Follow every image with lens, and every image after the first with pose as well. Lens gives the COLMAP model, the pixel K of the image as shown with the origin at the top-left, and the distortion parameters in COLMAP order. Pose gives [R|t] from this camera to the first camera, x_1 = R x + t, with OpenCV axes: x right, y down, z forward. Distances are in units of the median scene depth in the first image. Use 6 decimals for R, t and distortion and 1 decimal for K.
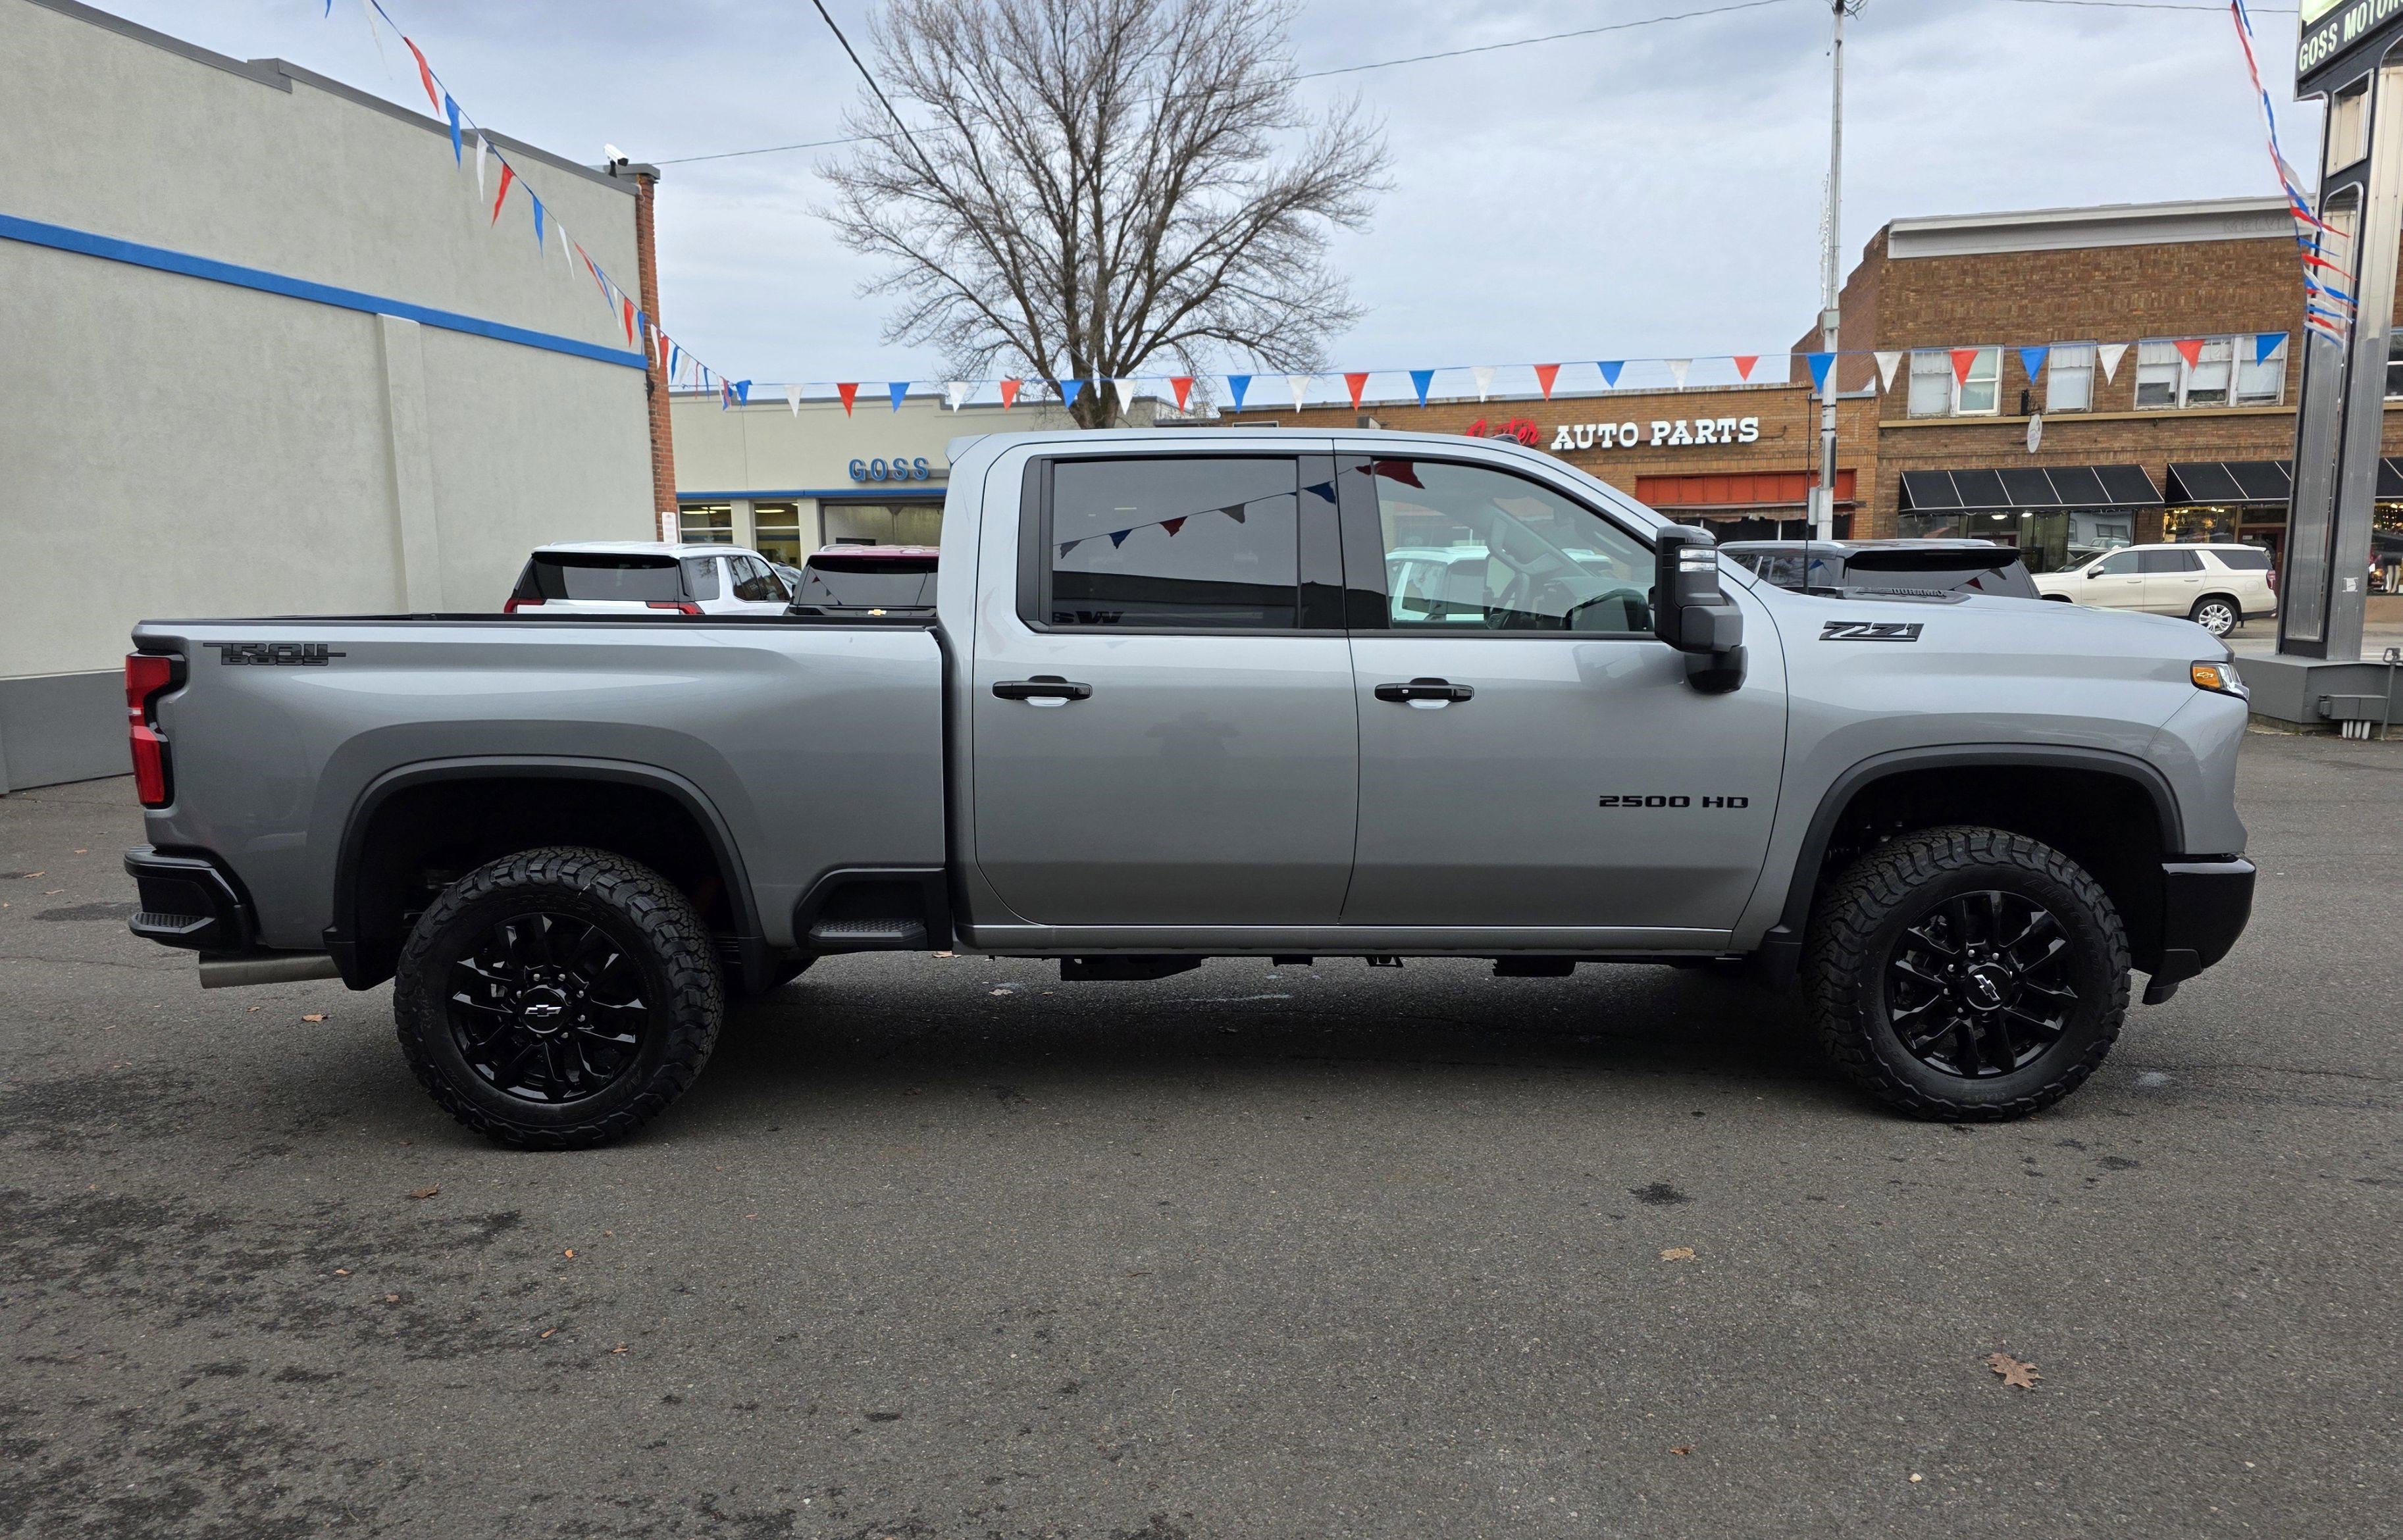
lens RADIAL K [[1603.1, 0, 1217.3], [0, 1603.1, 825.2], [0, 0, 1]] dist [0.045336, -0.034271]
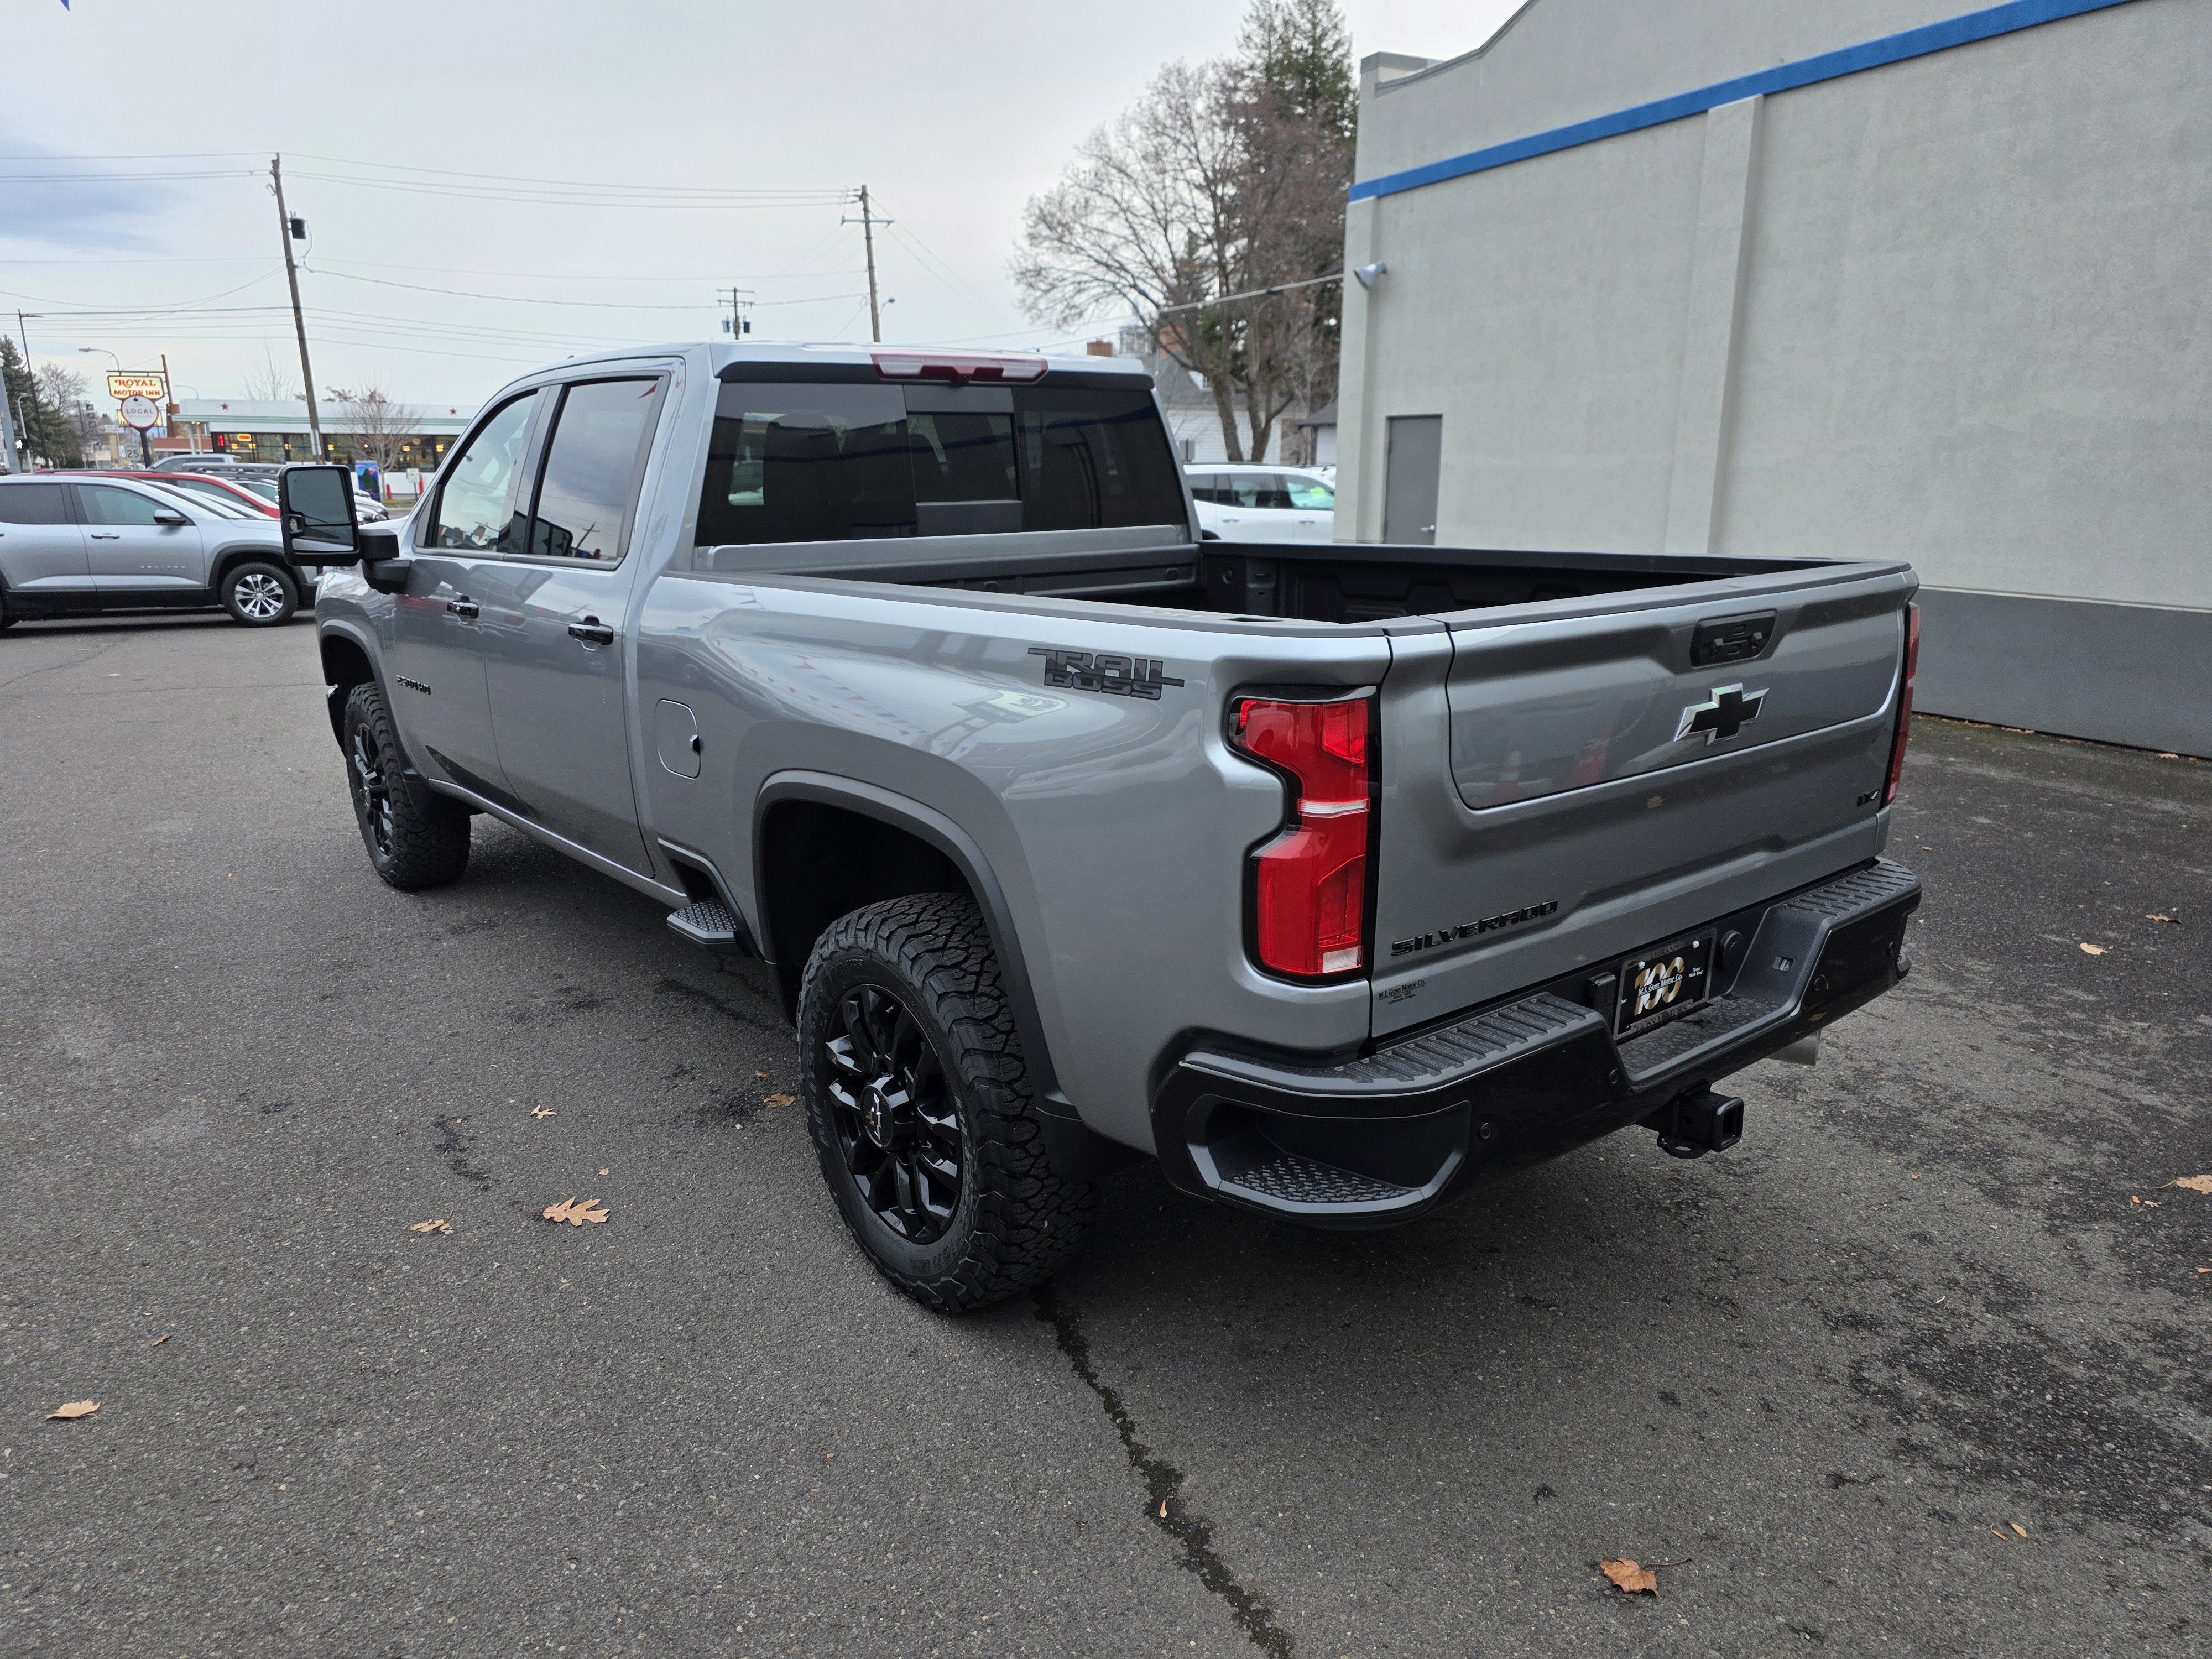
lens RADIAL K [[1482.6, 0, 1104.8], [0, 1482.6, 866.2], [0, 0, 1]] dist [0.048385, -0.038364]
pose [[-0.607534, -0.197526, 0.769341, -0.119762], [0.129417, 0.931026, 0.341236, -0.033509], [-0.783679, 0.306878, -0.540067, 0.204589]]
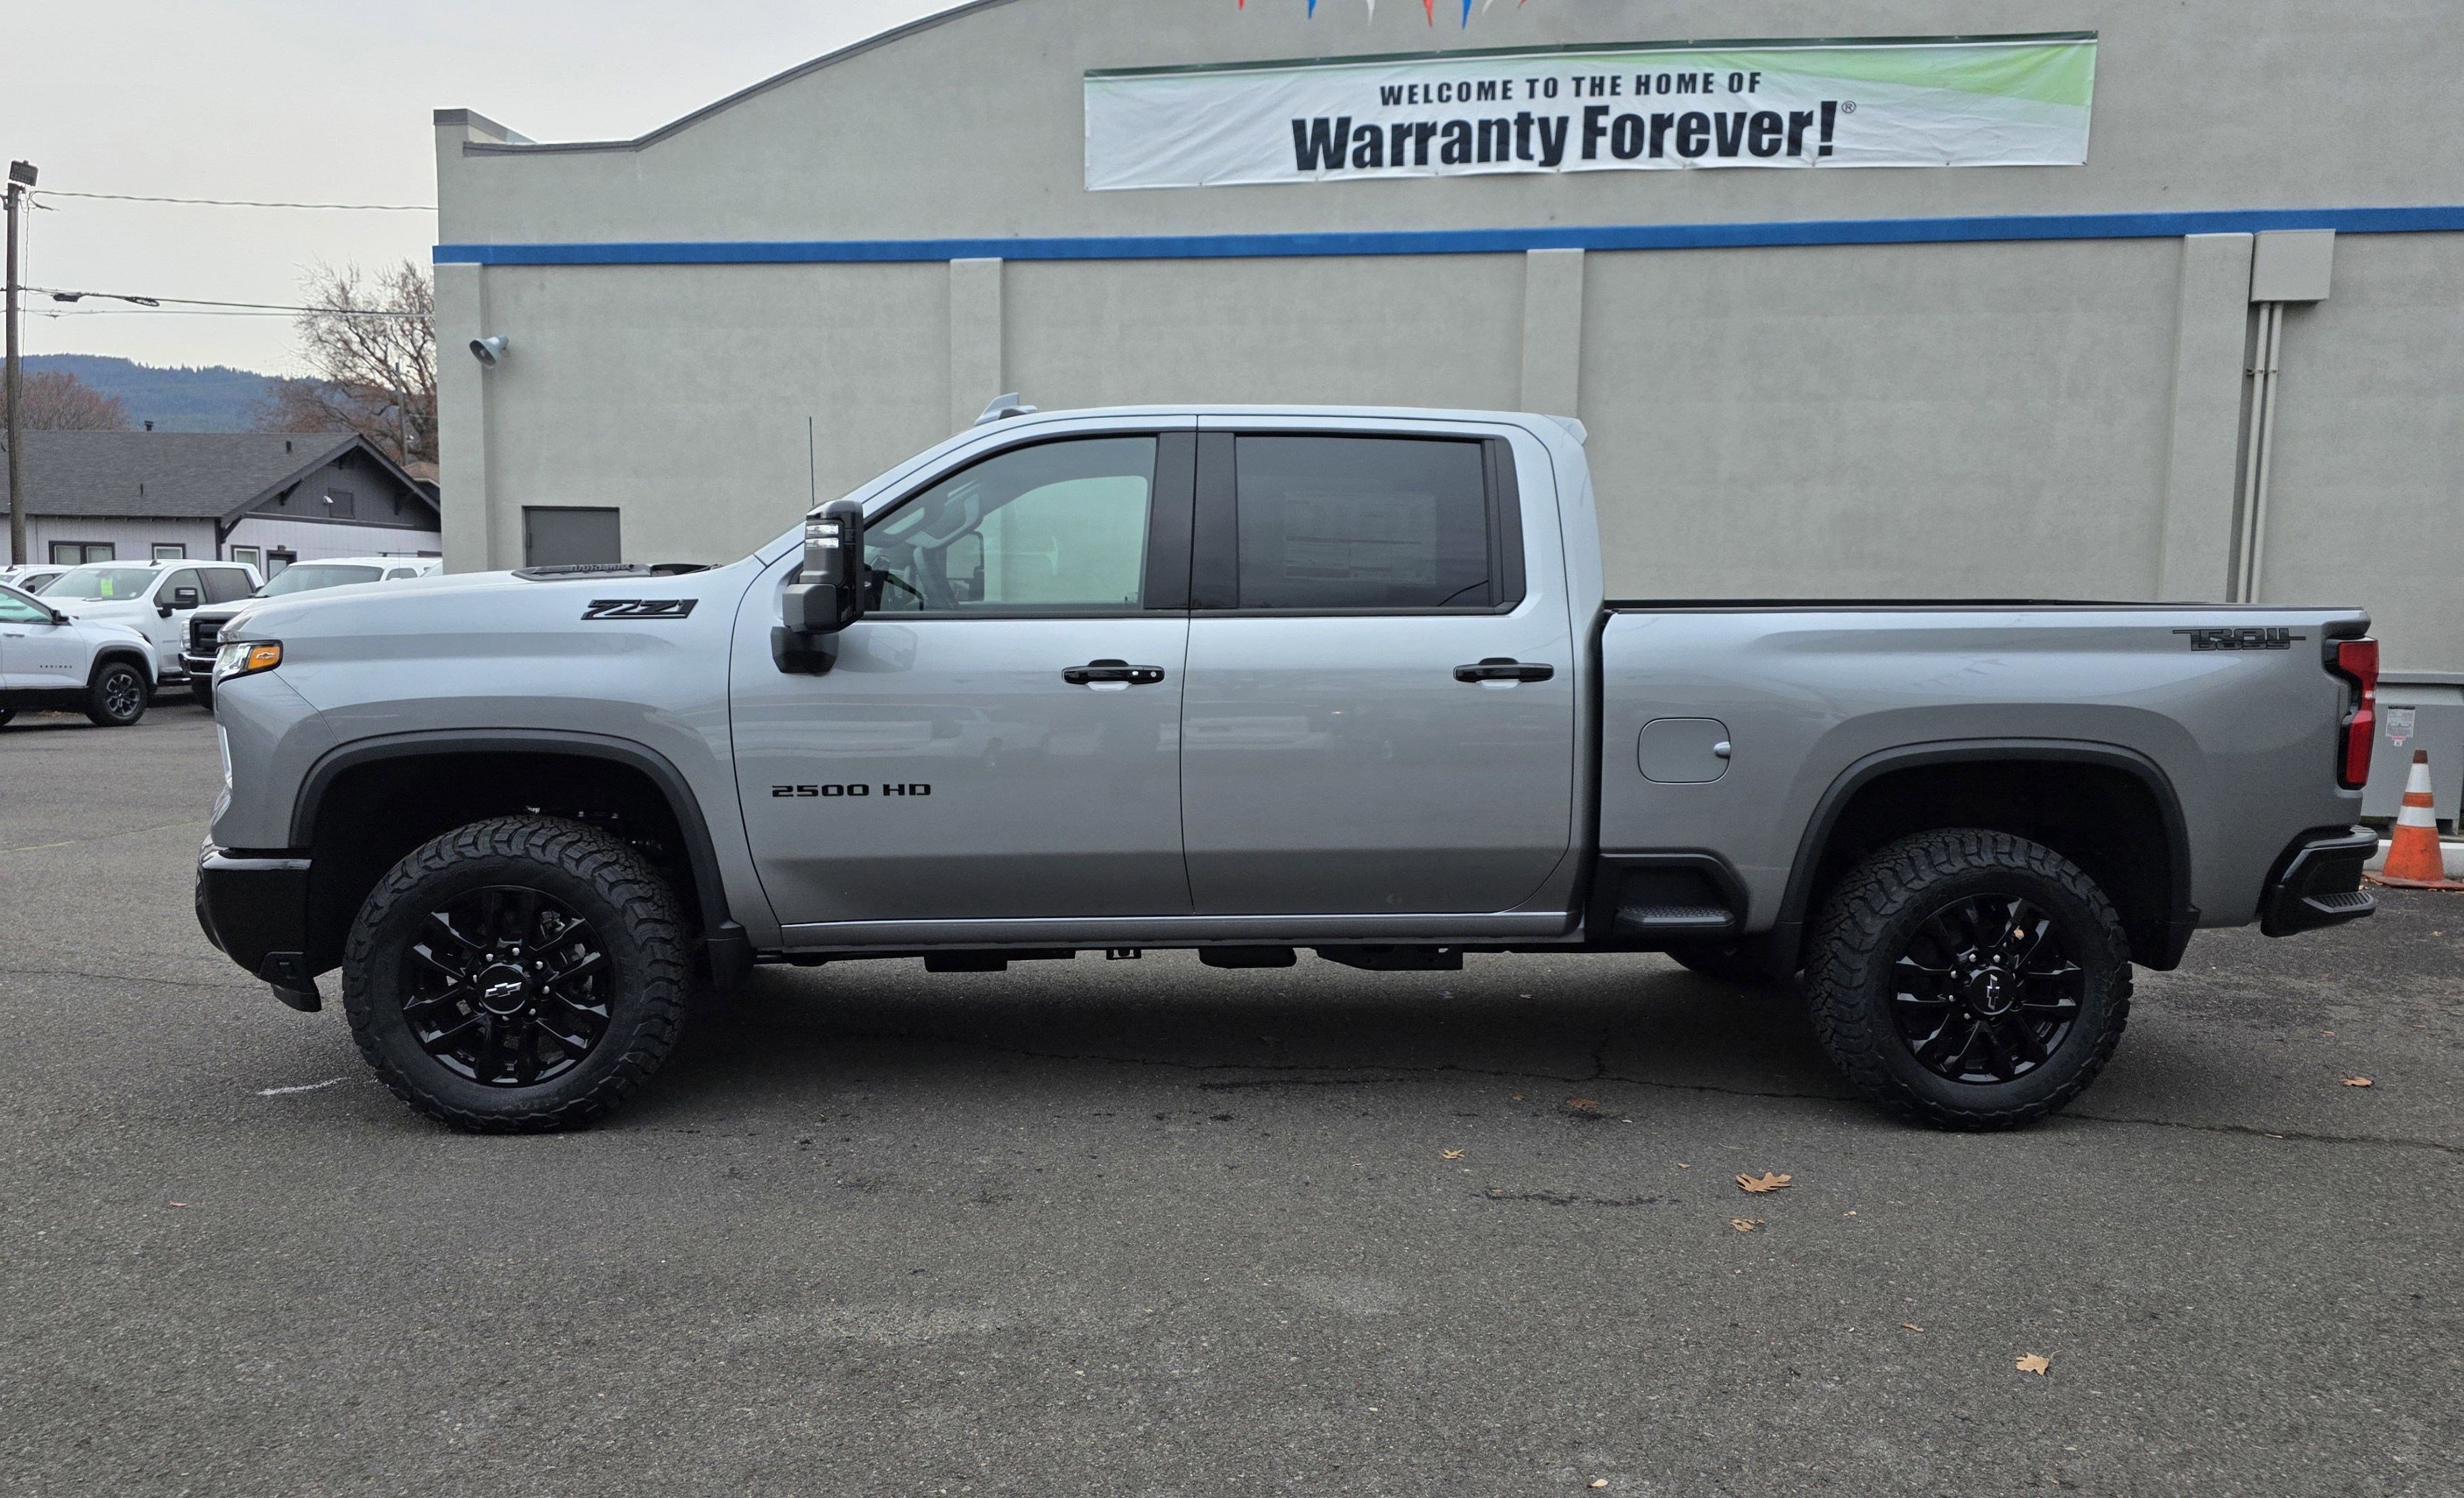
lens RADIAL K [[1653.0, 0, 1234.2], [0, 1653.0, 774.9], [0, 0, 1]] dist [0.039014, -0.017876]
pose [[-0.999193, -0.001616, -0.040138, 0.010231], [-0.011928, 0.966056, 0.258056, -0.041144], [0.038359, 0.258327, -0.965296, 0.288146]]
